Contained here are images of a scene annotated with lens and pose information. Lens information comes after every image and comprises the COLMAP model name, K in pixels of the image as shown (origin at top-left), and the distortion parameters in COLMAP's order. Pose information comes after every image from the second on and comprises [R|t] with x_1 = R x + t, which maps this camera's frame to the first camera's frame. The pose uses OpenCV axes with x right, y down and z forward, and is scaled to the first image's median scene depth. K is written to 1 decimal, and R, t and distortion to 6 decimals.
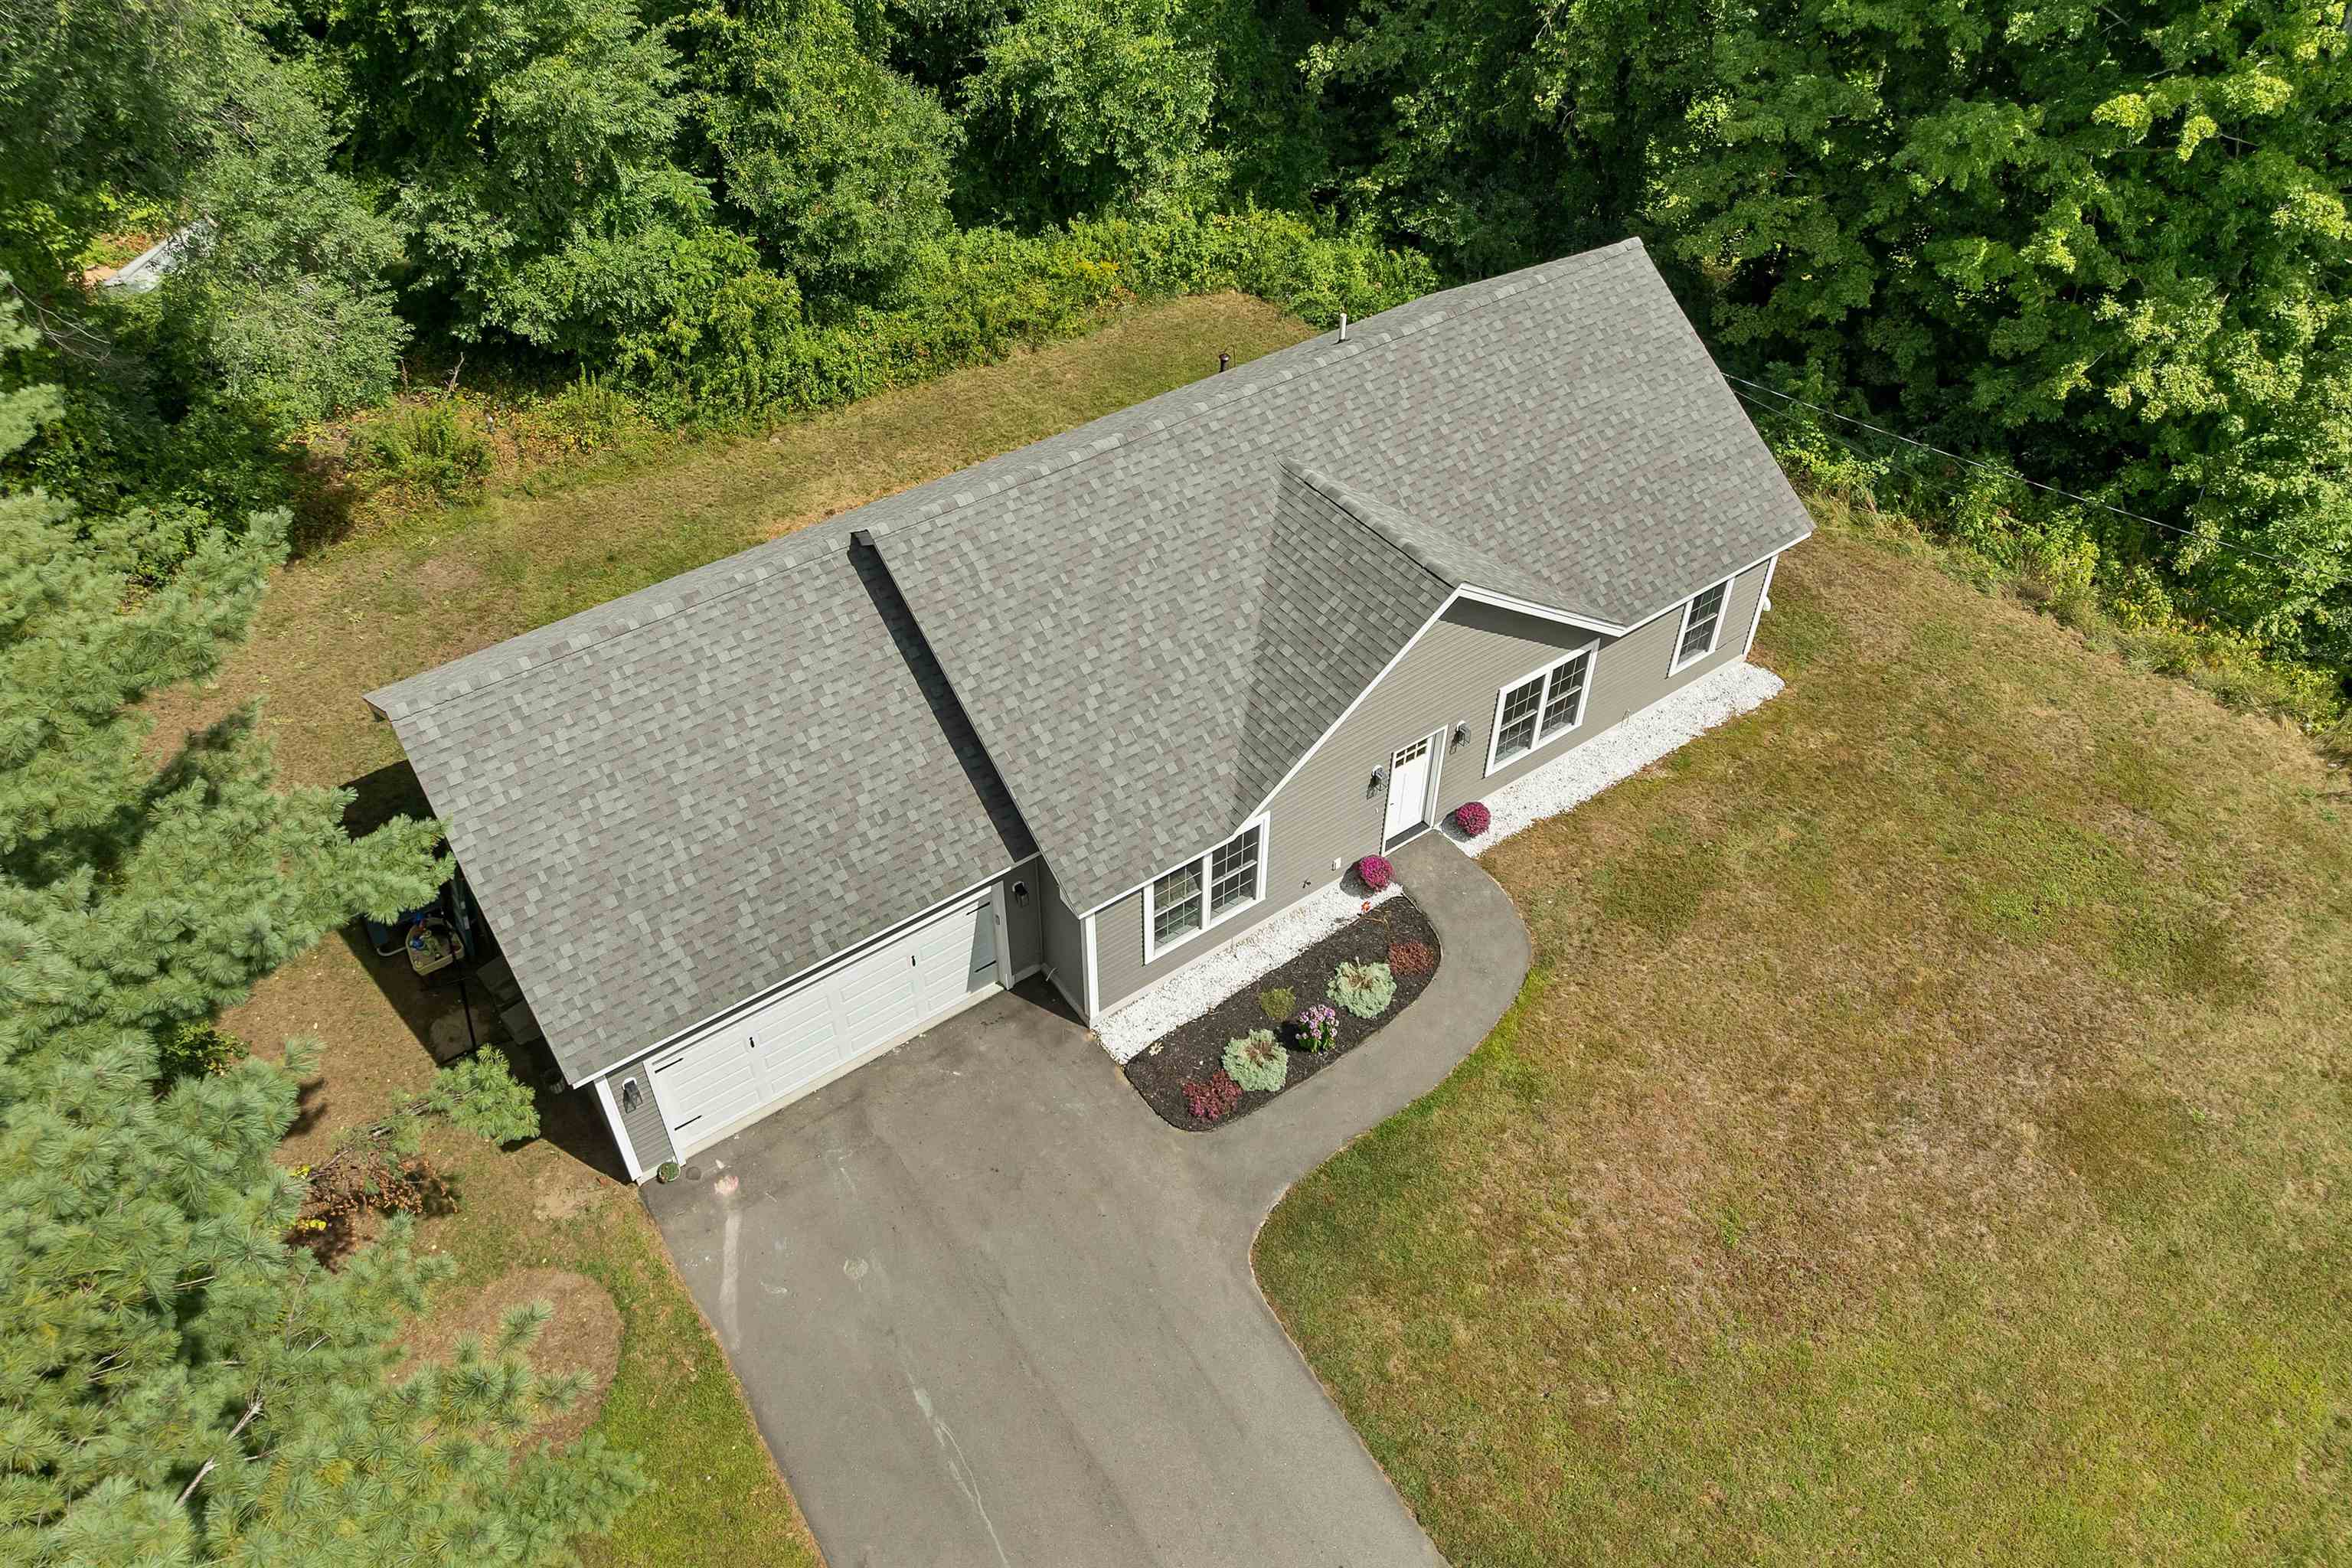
lens RADIAL K [[1690.6, 0, 1156.2], [0, 1690.6, 766.7], [0, 0, 1]] dist [-0.042035, 0.007292]
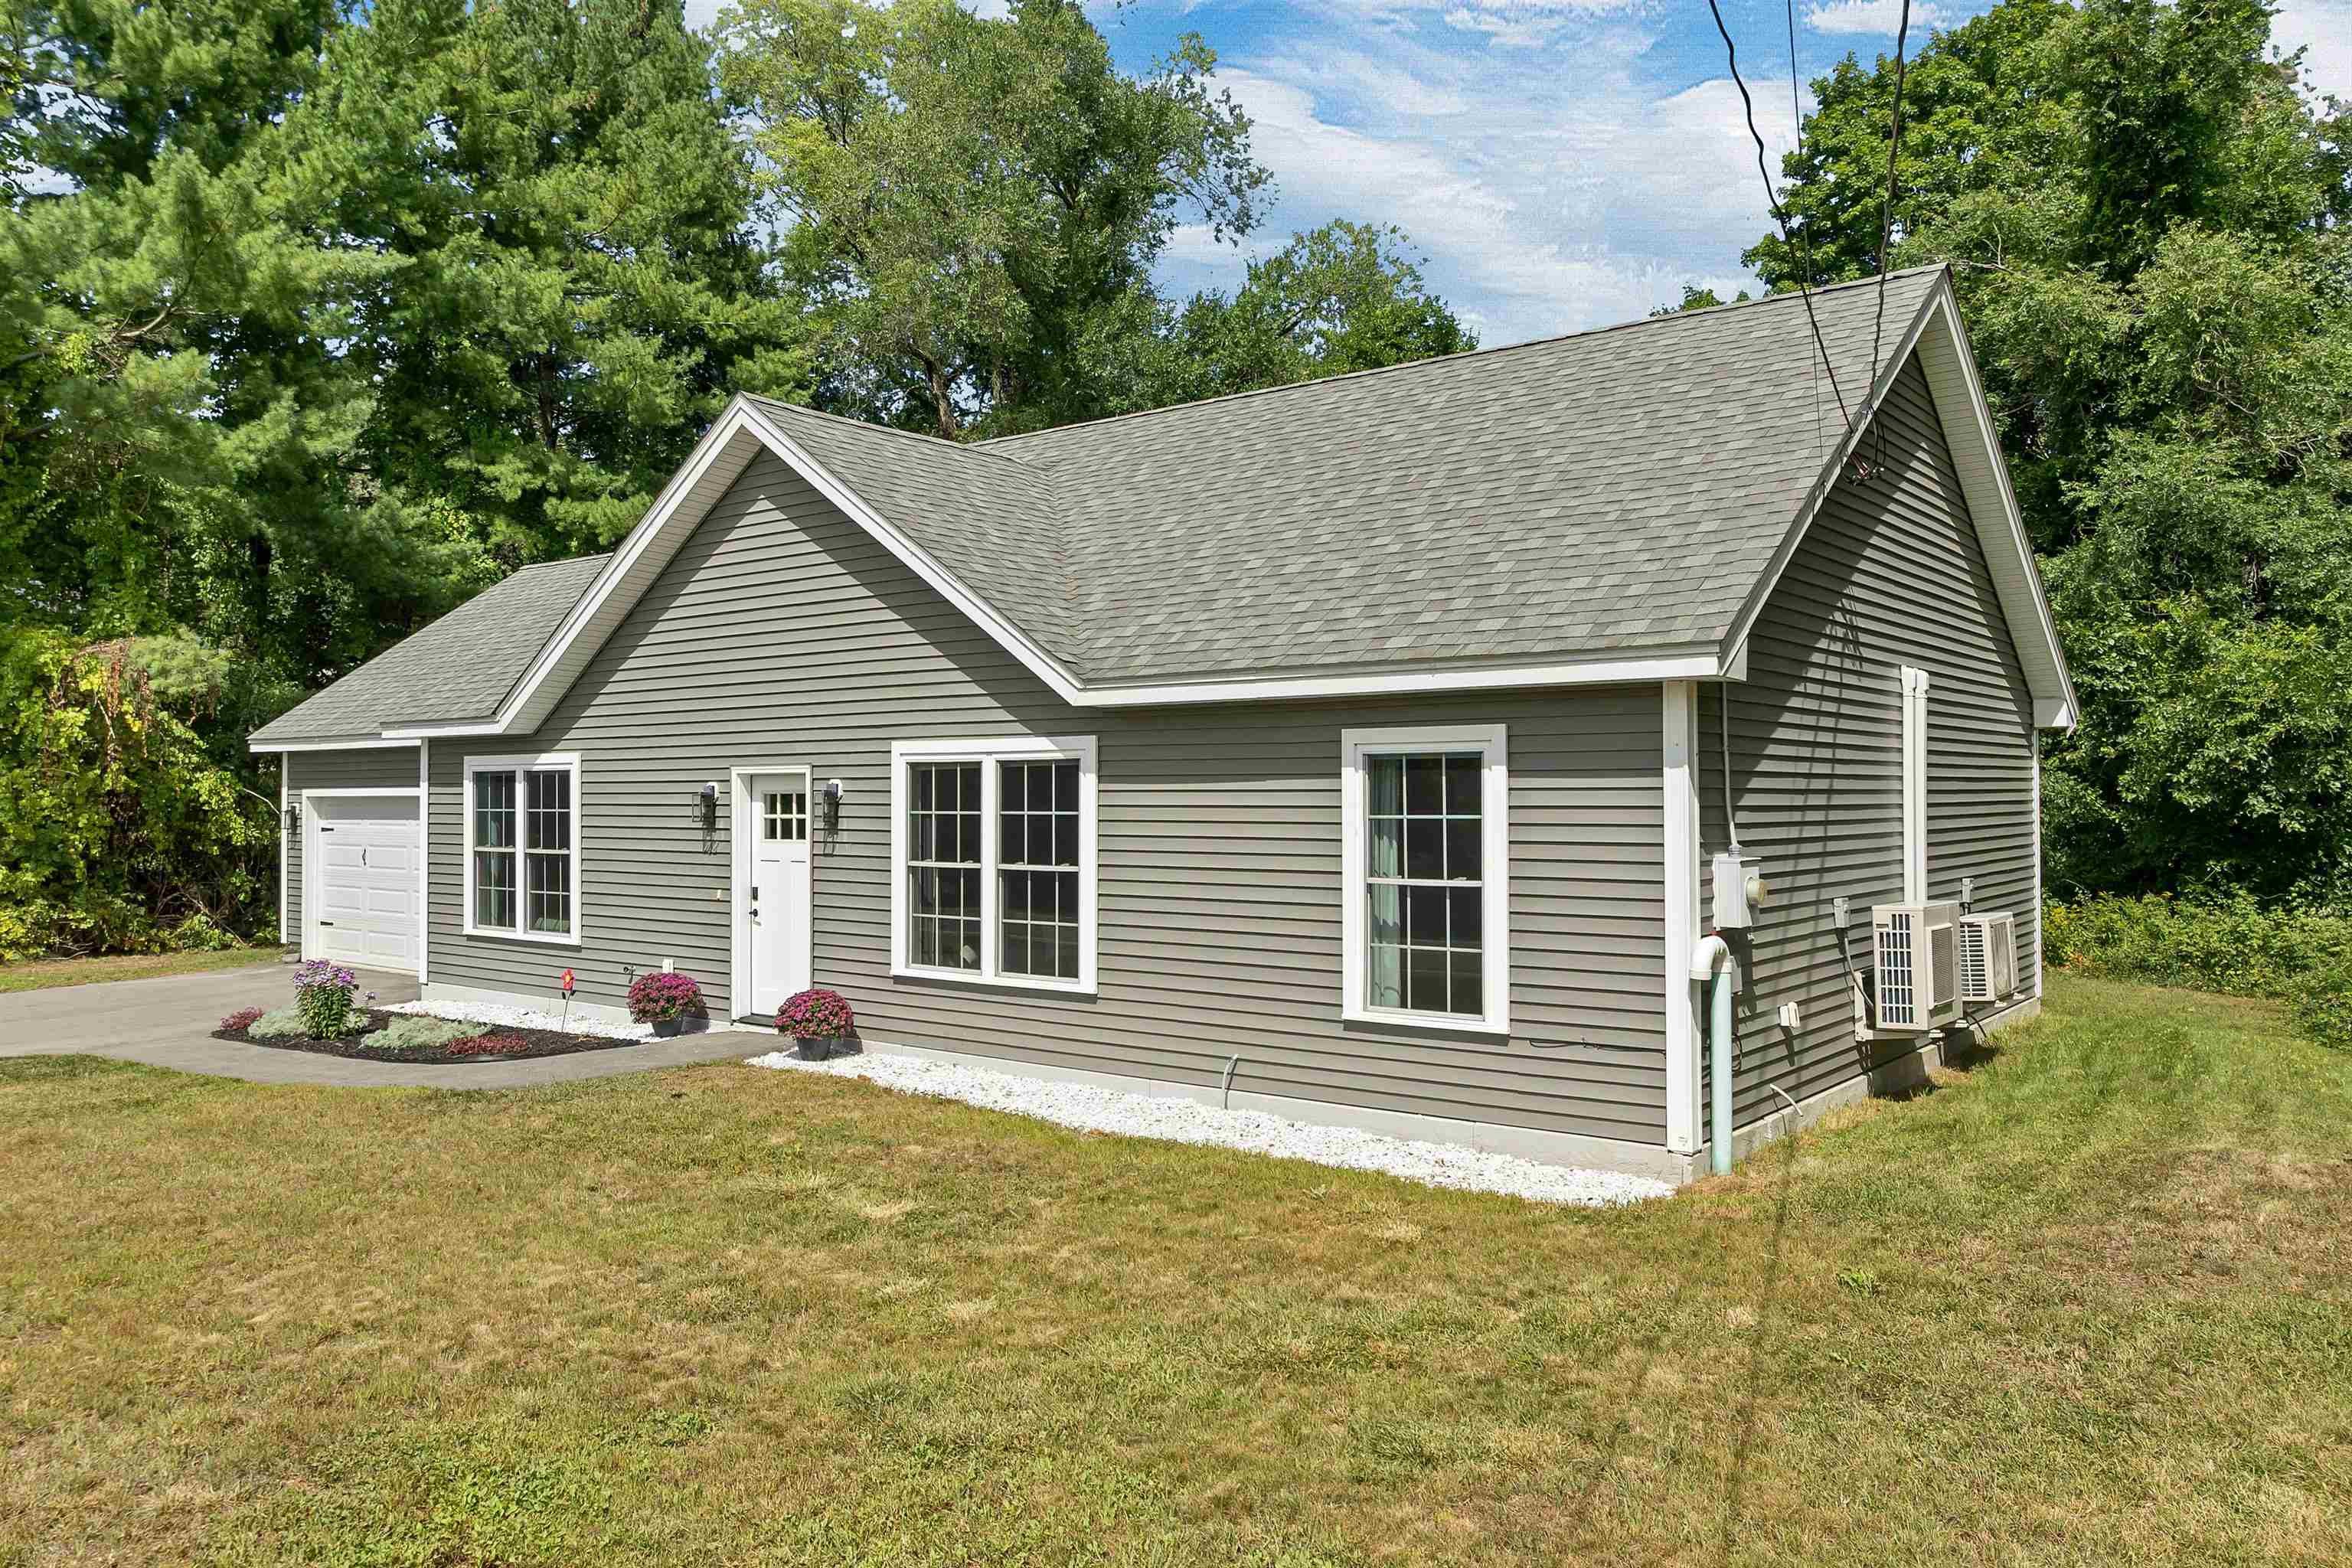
lens RADIAL K [[1690.6, 0, 1156.2], [0, 1690.6, 766.7], [0, 0, 1]] dist [-0.042035, 0.007292]
pose [[0.270822, -0.024058, -0.962329, 0.733049], [-0.663066, 0.720056, -0.204604, 0.013112], [0.697853, 0.693499, 0.179055, 0.973454]]
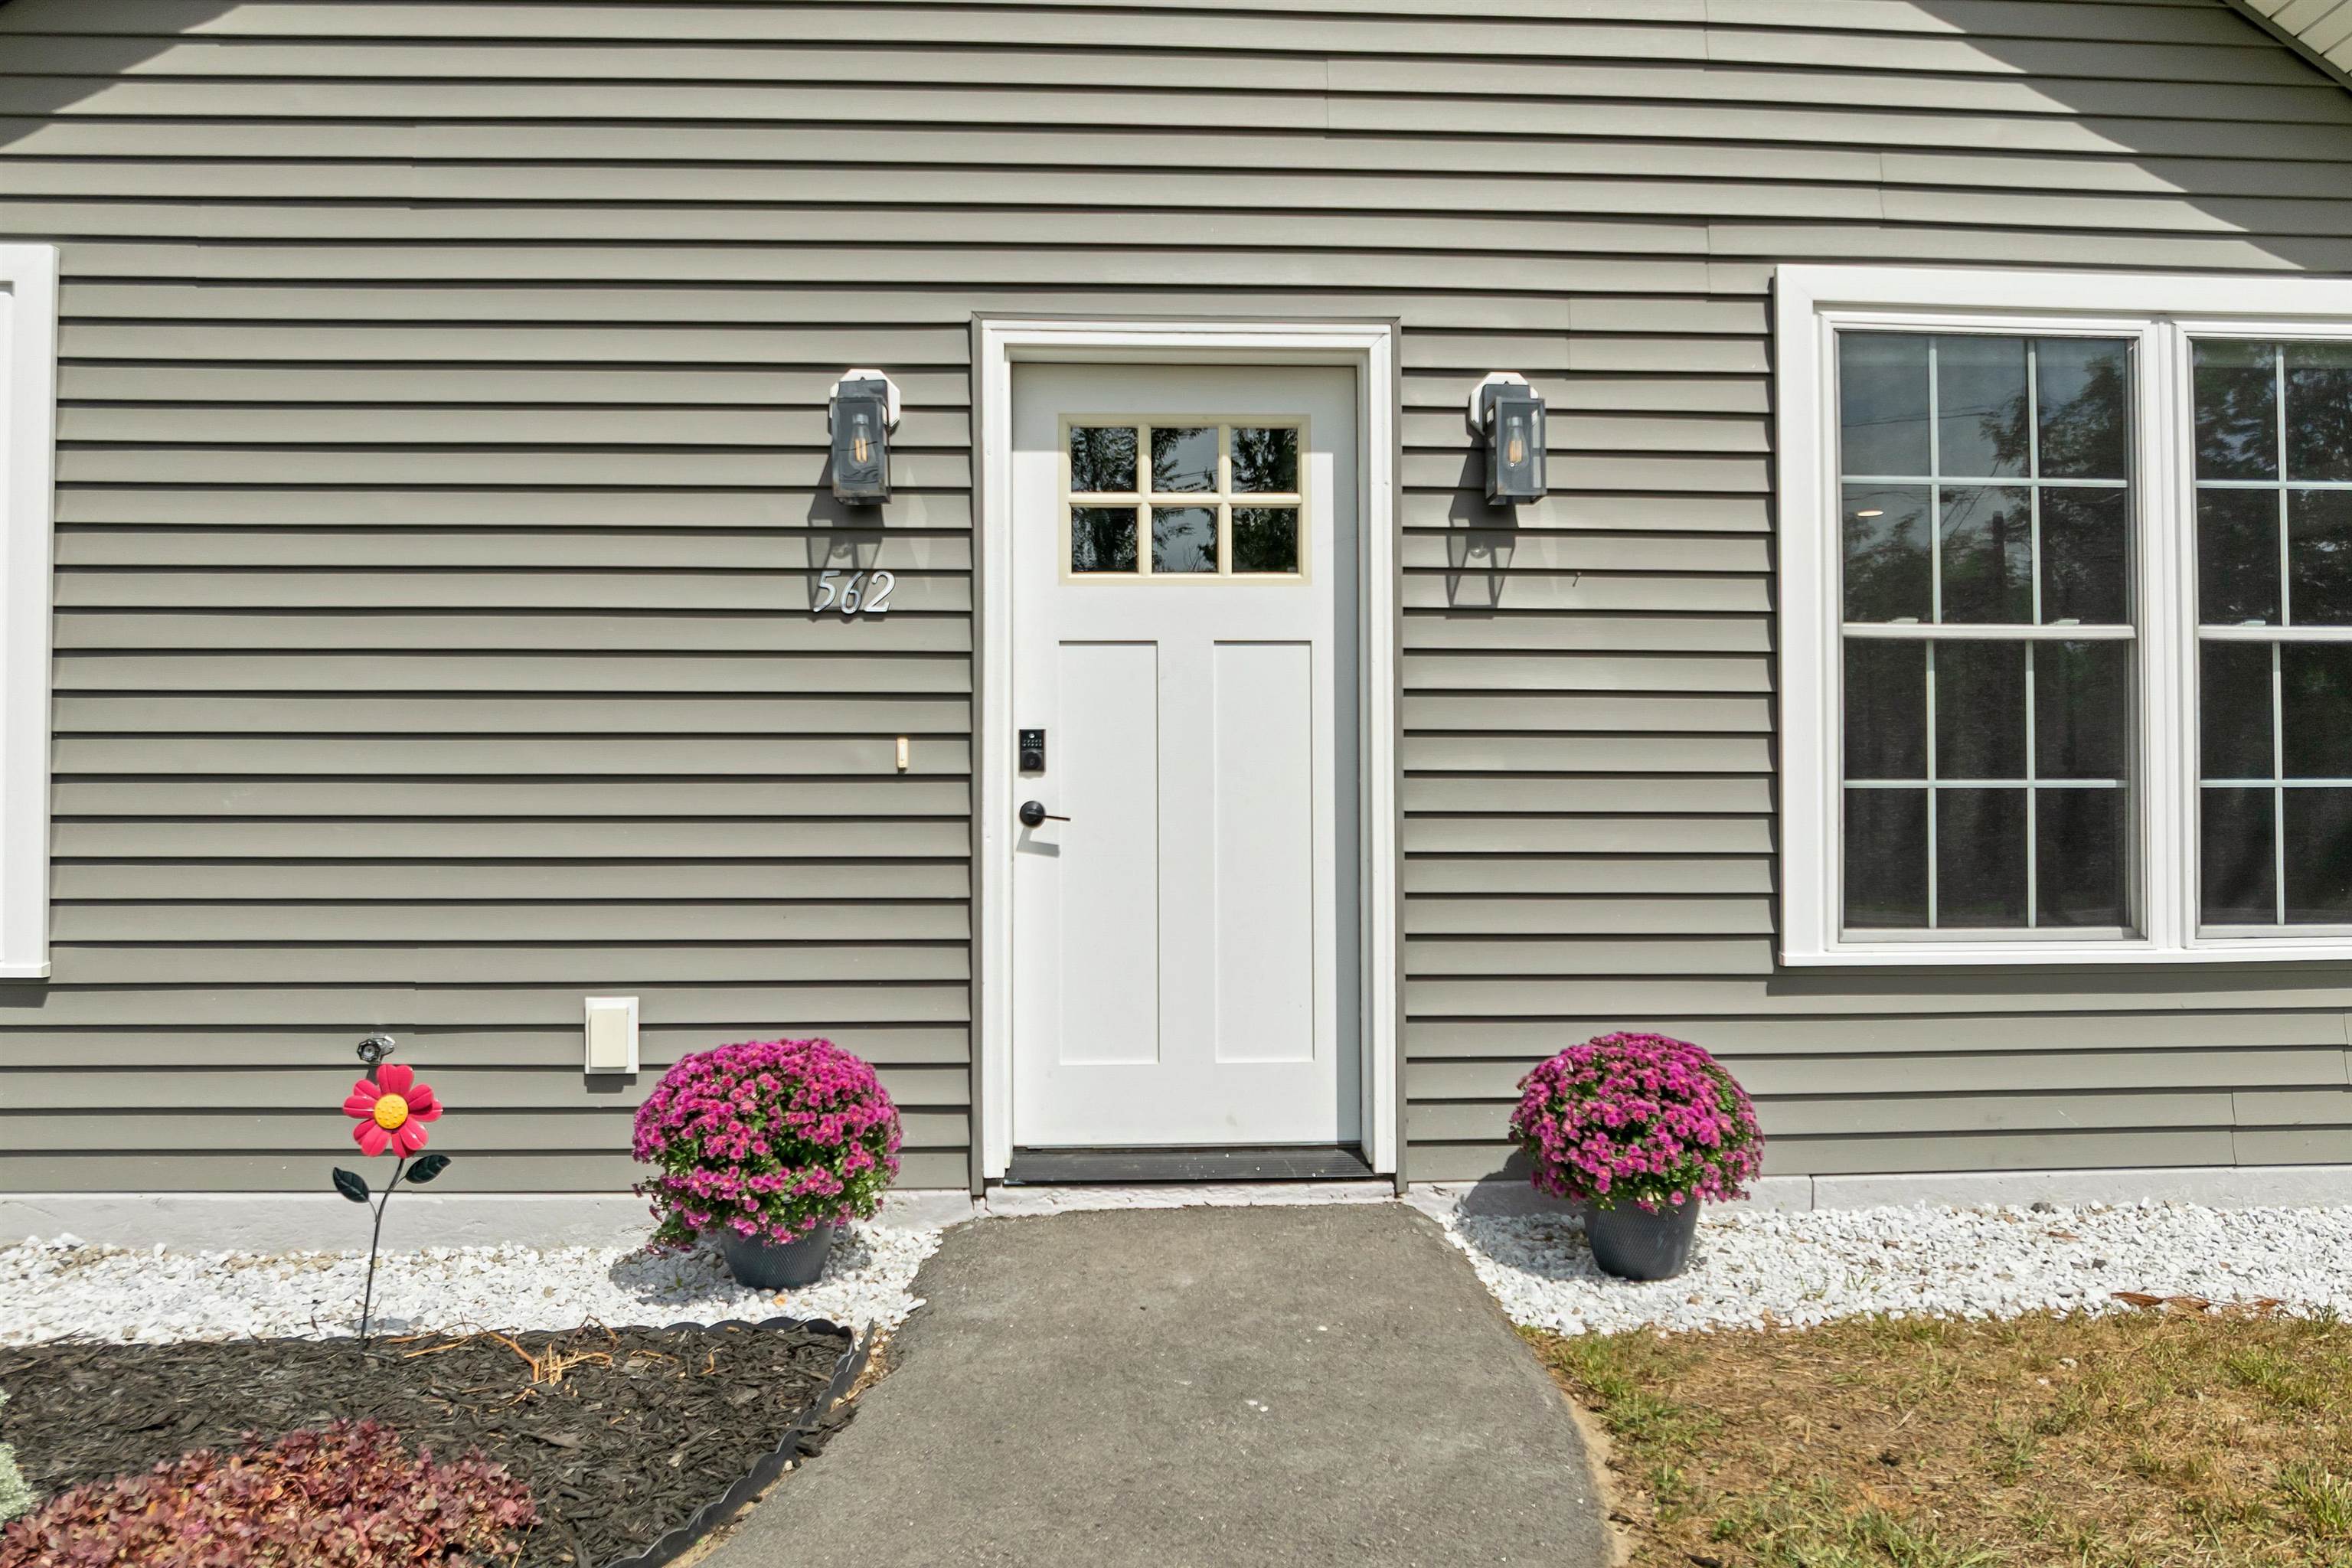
lens RADIAL K [[1690.6, 0, 1156.2], [0, 1690.6, 766.7], [0, 0, 1]] dist [-0.042035, 0.007292]
pose [[0.842895, -0.012898, -0.537923, 0.243889], [-0.368200, 0.715177, -0.594097, 0.118243], [0.392373, 0.698825, 0.598070, 0.912070]]
